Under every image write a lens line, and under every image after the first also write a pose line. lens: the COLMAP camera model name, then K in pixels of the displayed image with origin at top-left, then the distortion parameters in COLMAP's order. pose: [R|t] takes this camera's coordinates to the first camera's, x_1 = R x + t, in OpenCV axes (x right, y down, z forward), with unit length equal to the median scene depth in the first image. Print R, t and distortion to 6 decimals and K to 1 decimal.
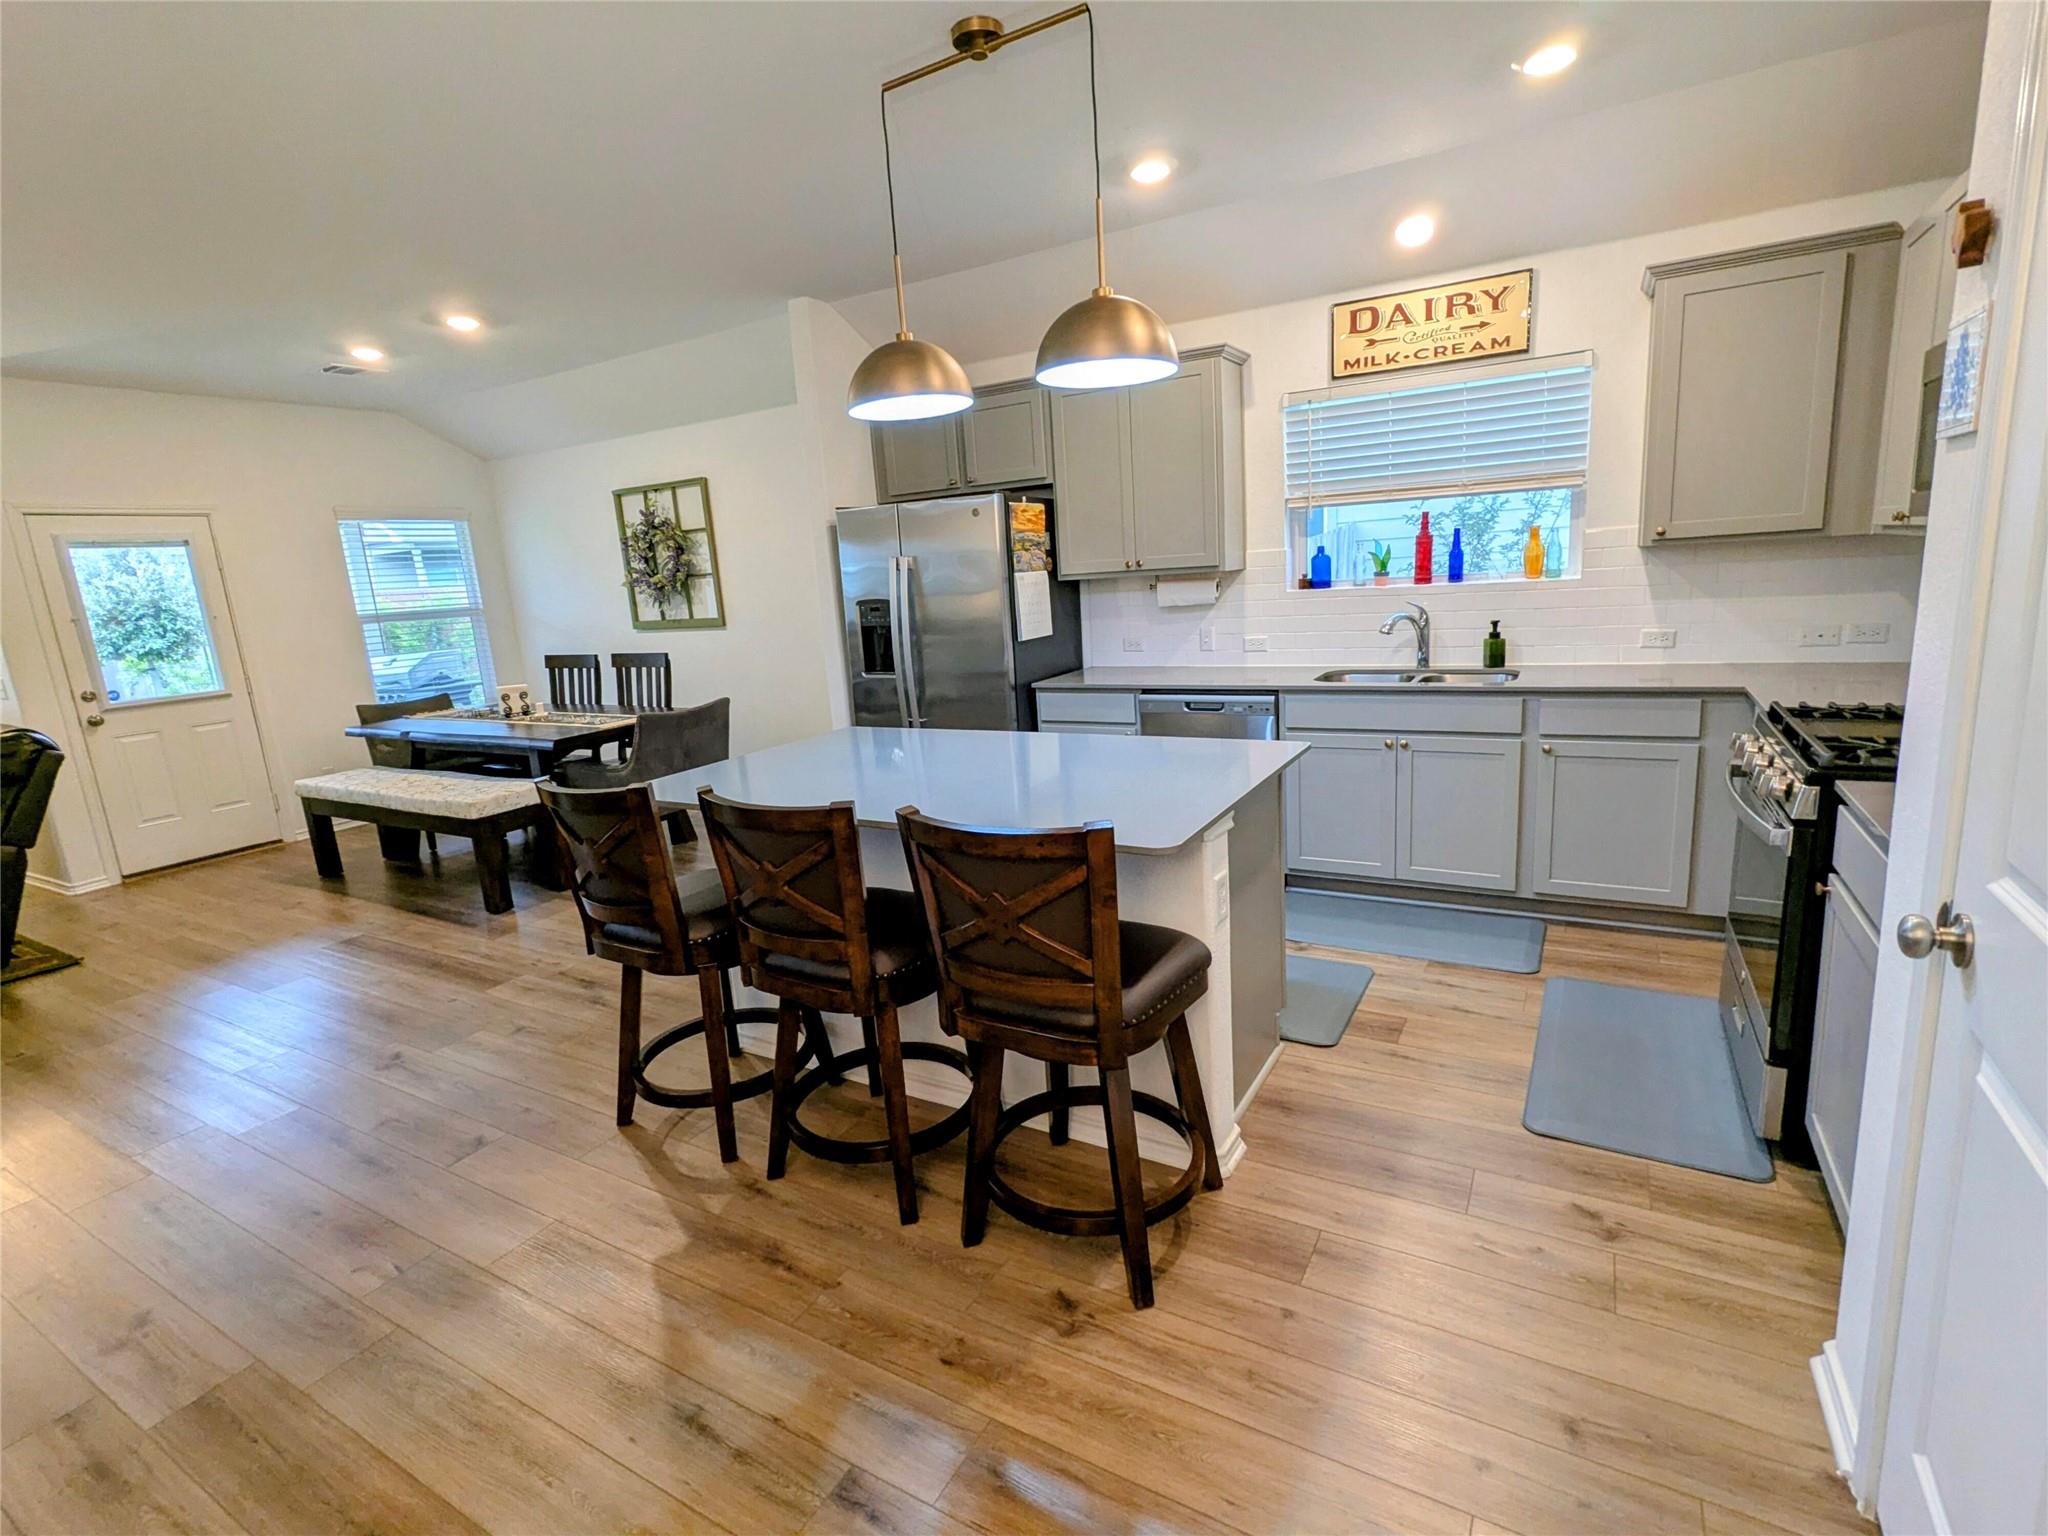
lens RADIAL K [[968.5, 0, 1028.9], [0, 968.5, 764.1], [0, 0, 1]] dist [-0.000945, 0.001430]
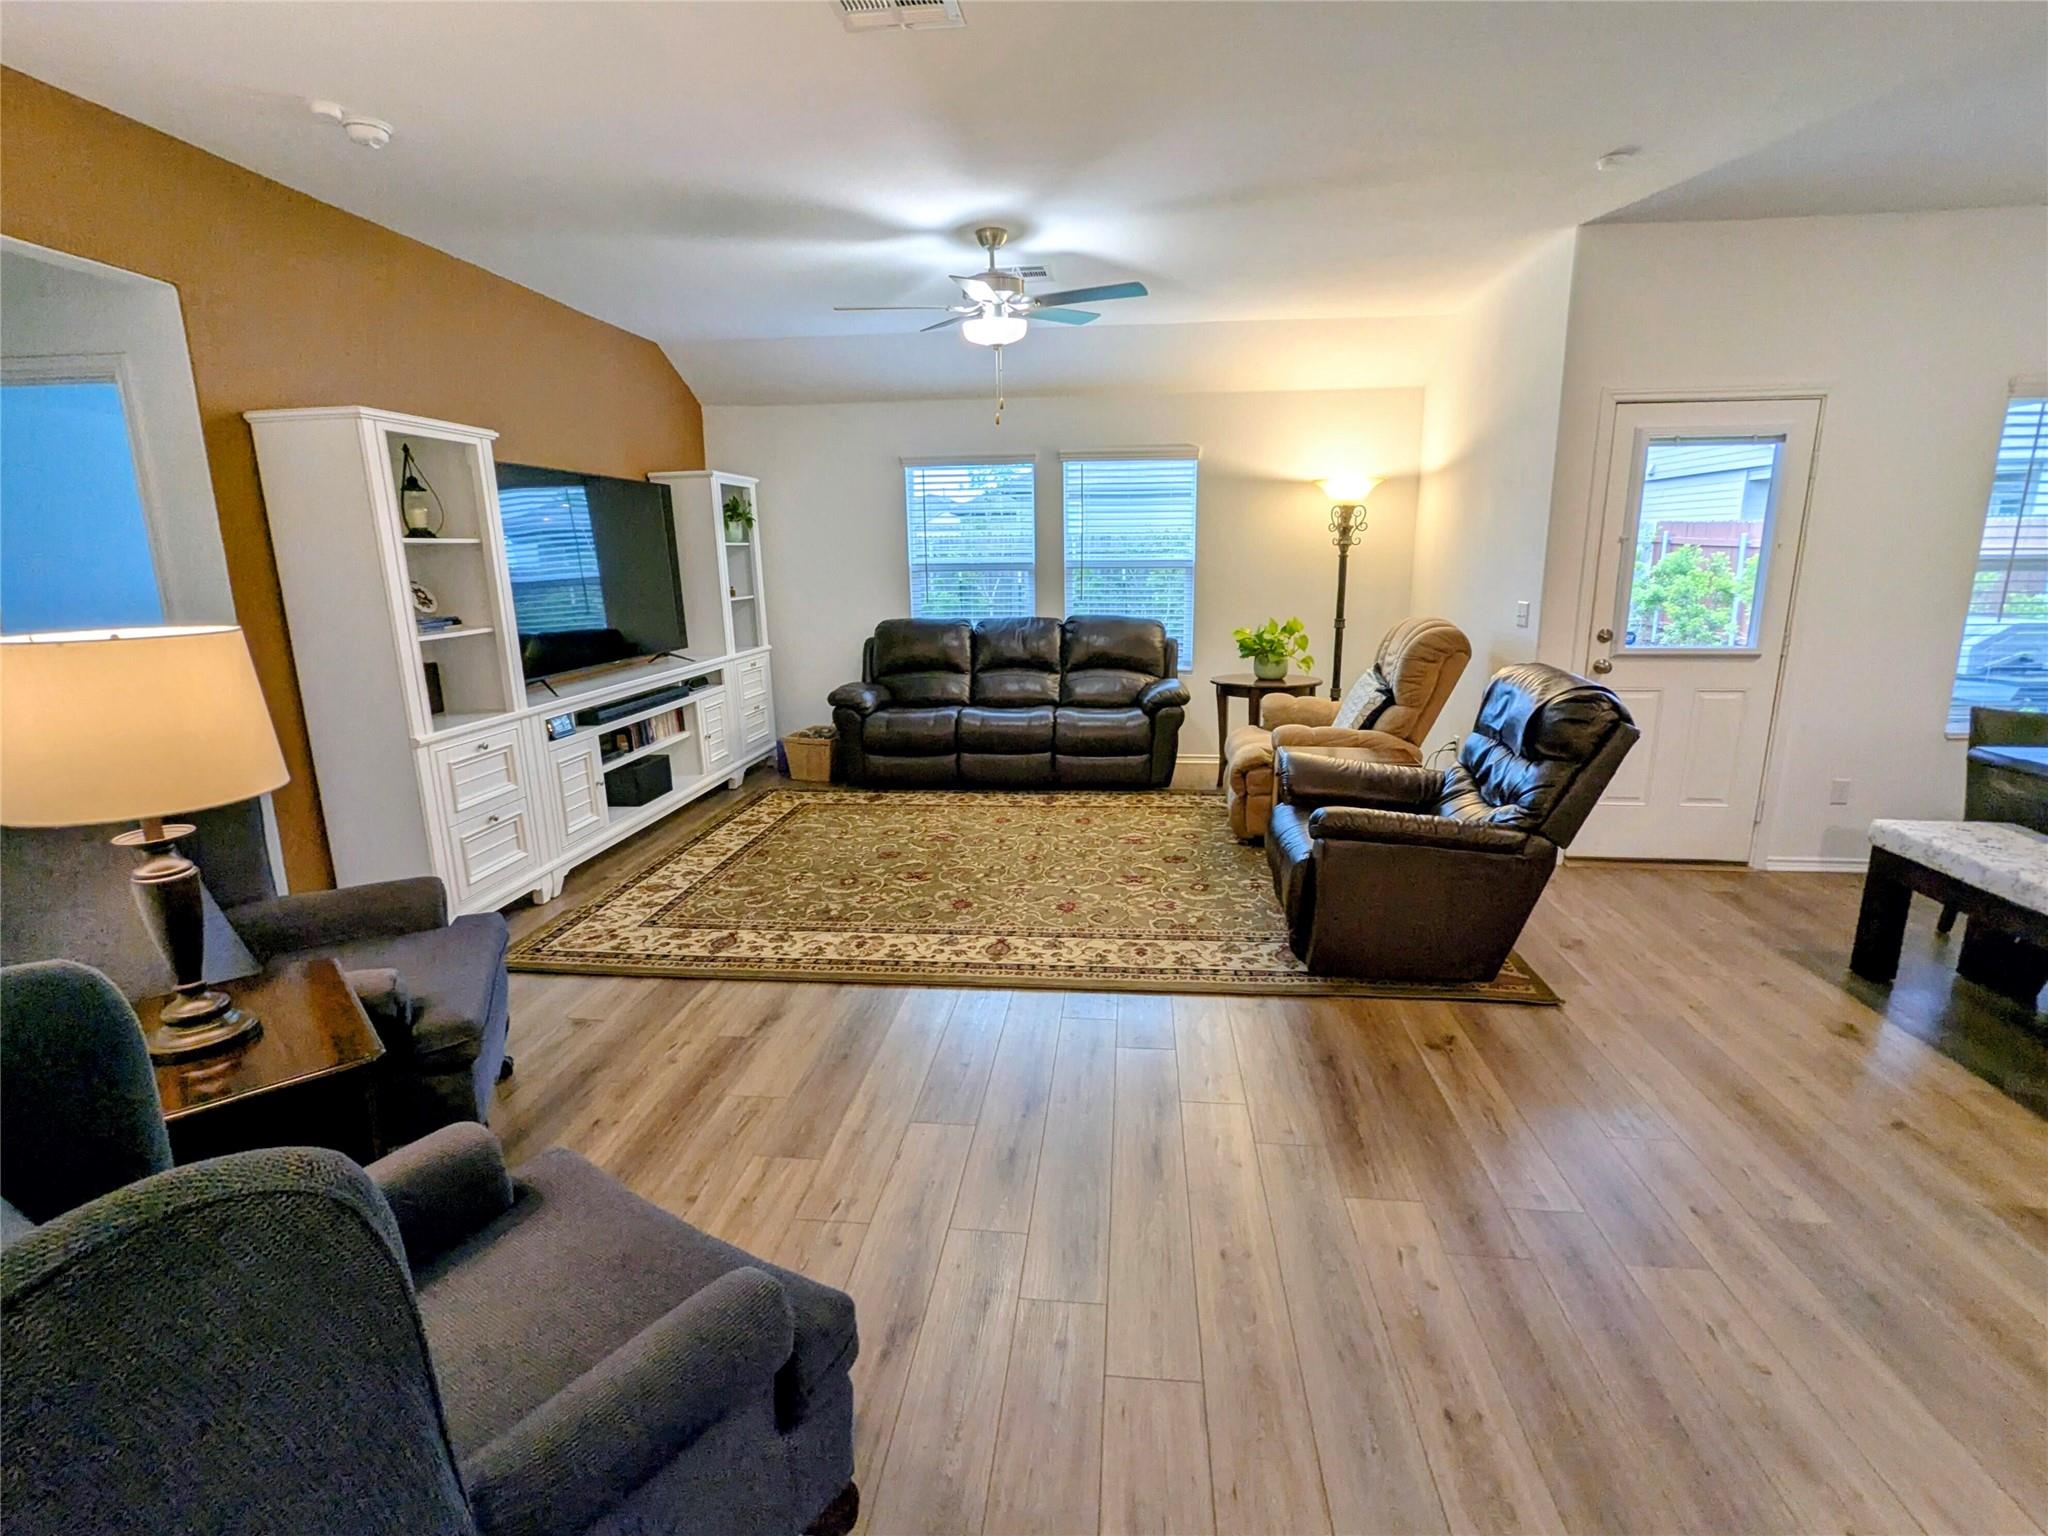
lens RADIAL K [[978.1, 0, 1024.0], [0, 978.1, 768.0], [0, 0, 1]] dist [0.000035, -0.000265]
pose [[0.403540, 0.265362, -0.875636, -0.536043], [-0.203649, 0.959062, 0.196792, -0.032861], [0.892010, 0.098909, 0.441061, 0.283891]]
